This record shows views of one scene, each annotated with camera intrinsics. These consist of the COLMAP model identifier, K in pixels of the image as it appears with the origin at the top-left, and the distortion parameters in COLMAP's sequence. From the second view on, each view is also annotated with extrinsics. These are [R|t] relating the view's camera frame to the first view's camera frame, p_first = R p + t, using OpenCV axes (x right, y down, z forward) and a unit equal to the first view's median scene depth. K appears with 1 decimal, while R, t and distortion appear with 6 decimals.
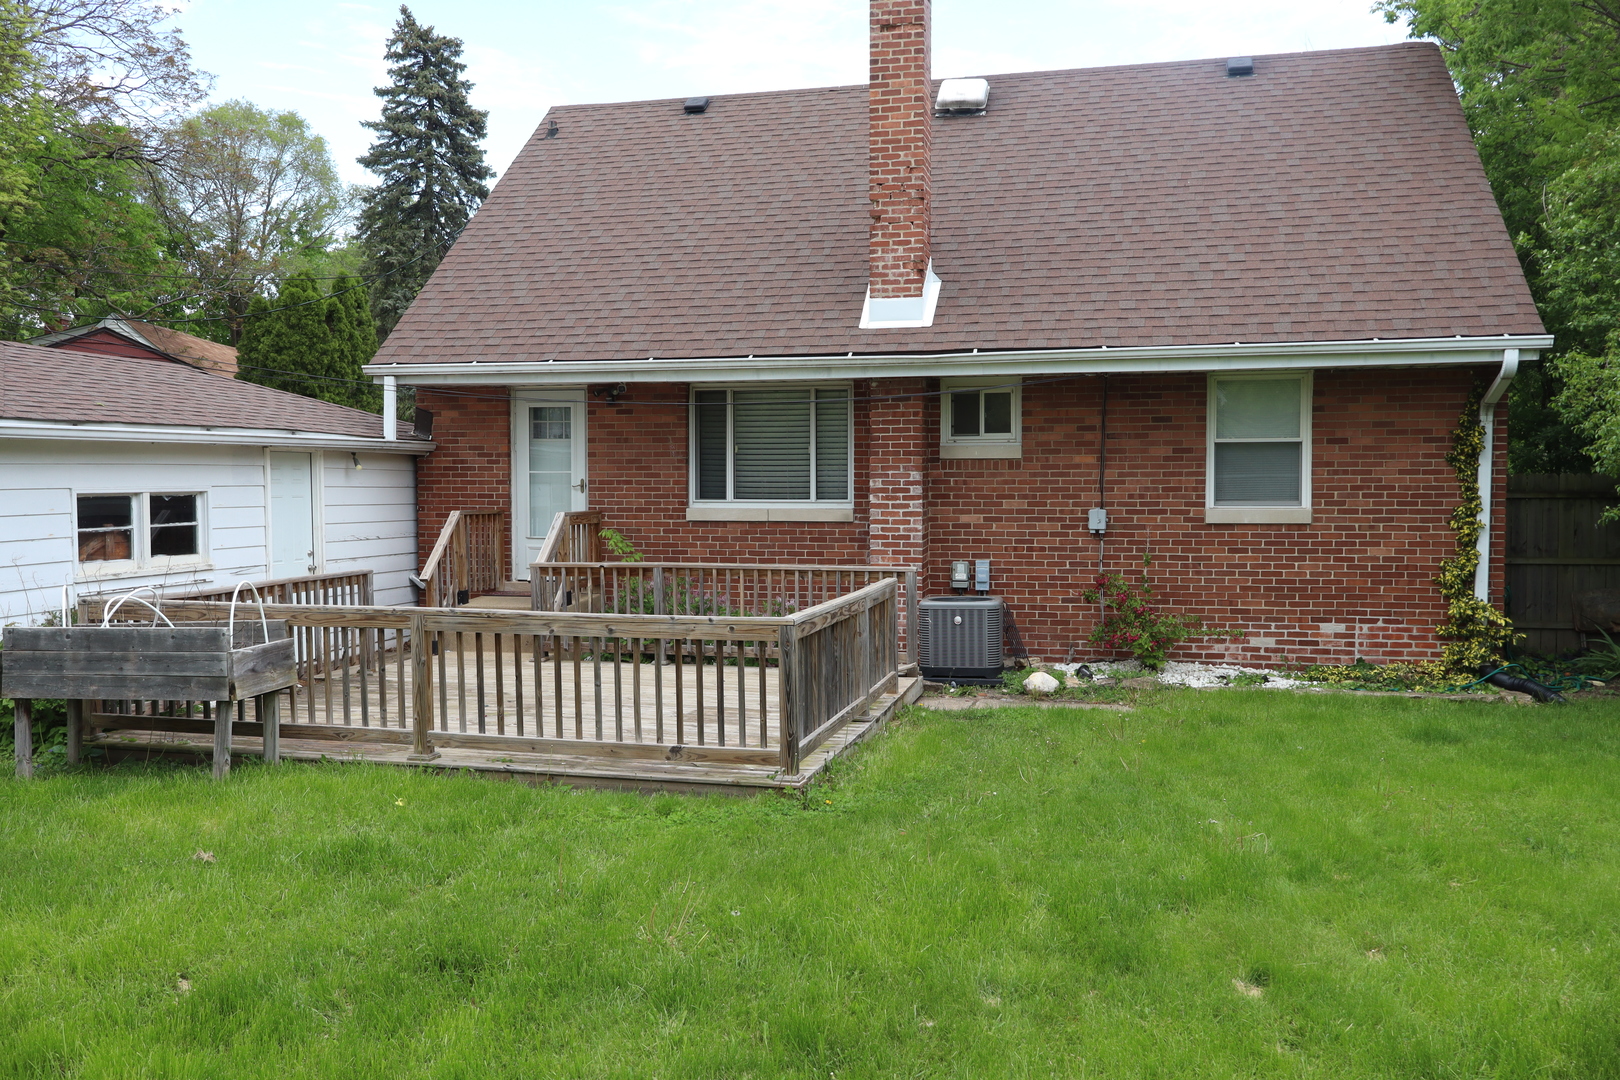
lens RADIAL K [[1349.9, 0, 810.0], [0, 1349.9, 540.0], [0, 0, 1]] dist [0.000301, -0.004355]
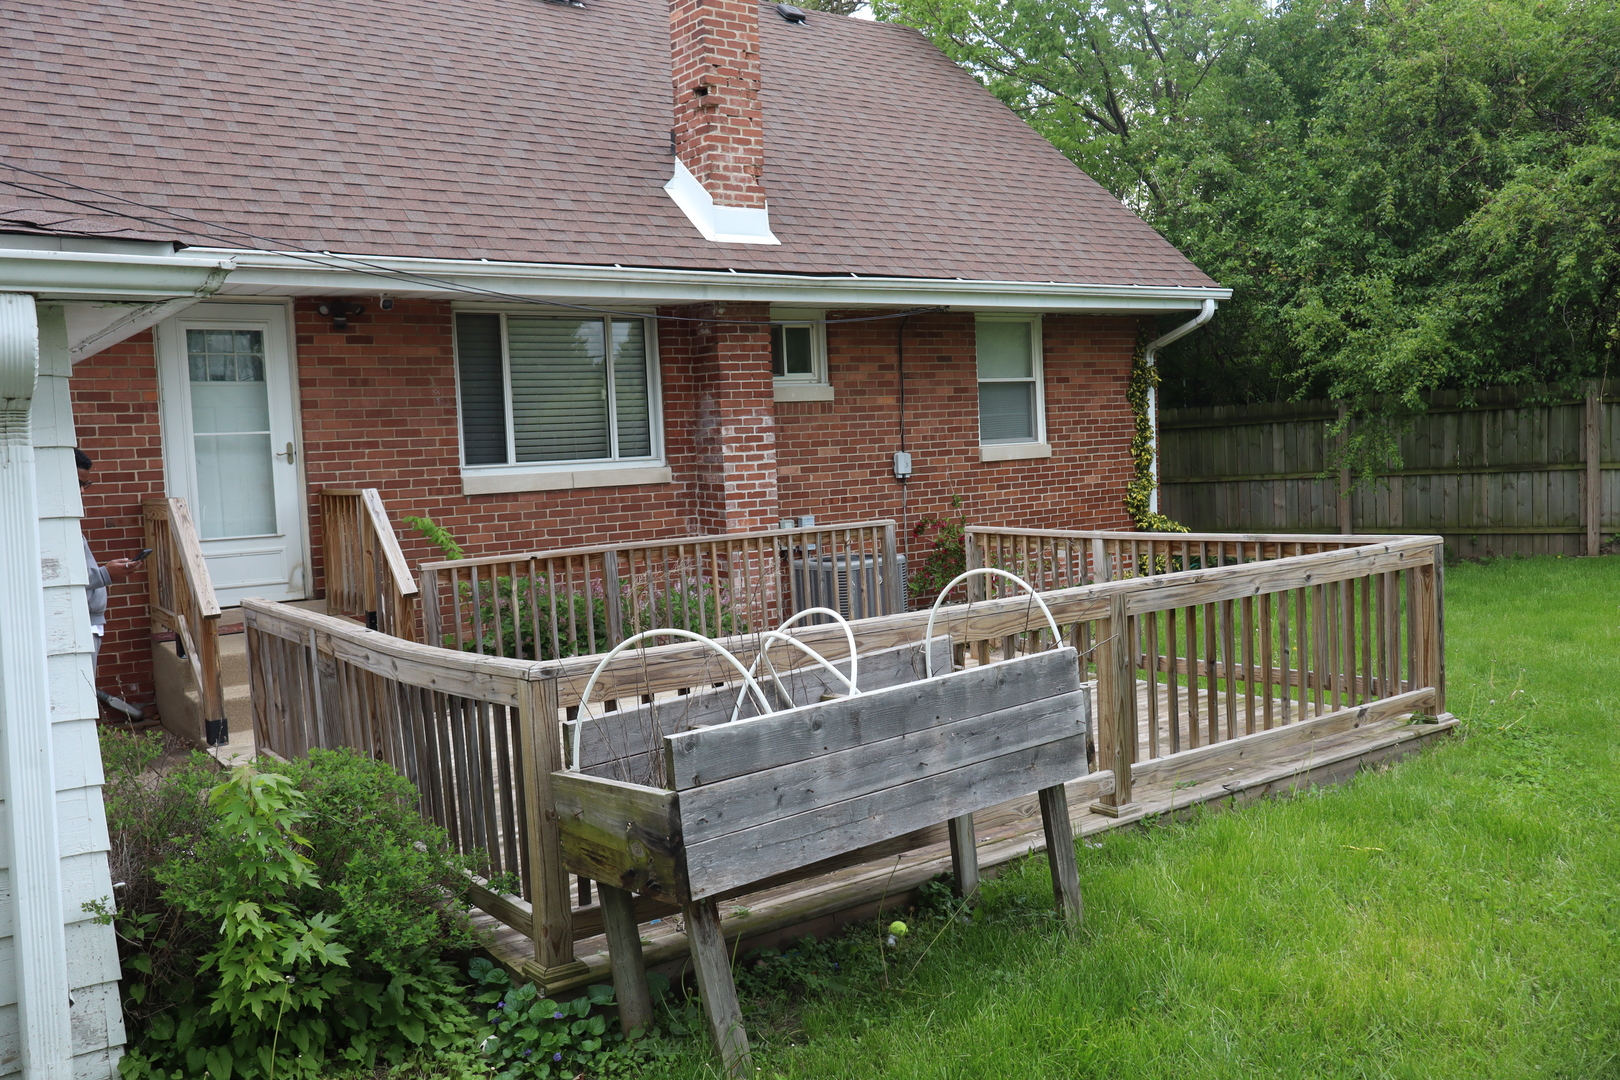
lens RADIAL K [[1349.9, 0, 810.0], [0, 1349.9, 540.0], [0, 0, 1]] dist [0.000301, -0.004355]
pose [[0.646082, -0.084115, 0.758619, -0.553009], [0.079987, 0.995898, 0.042303, -0.006923], [-0.759066, 0.033349, 0.650160, 0.430716]]
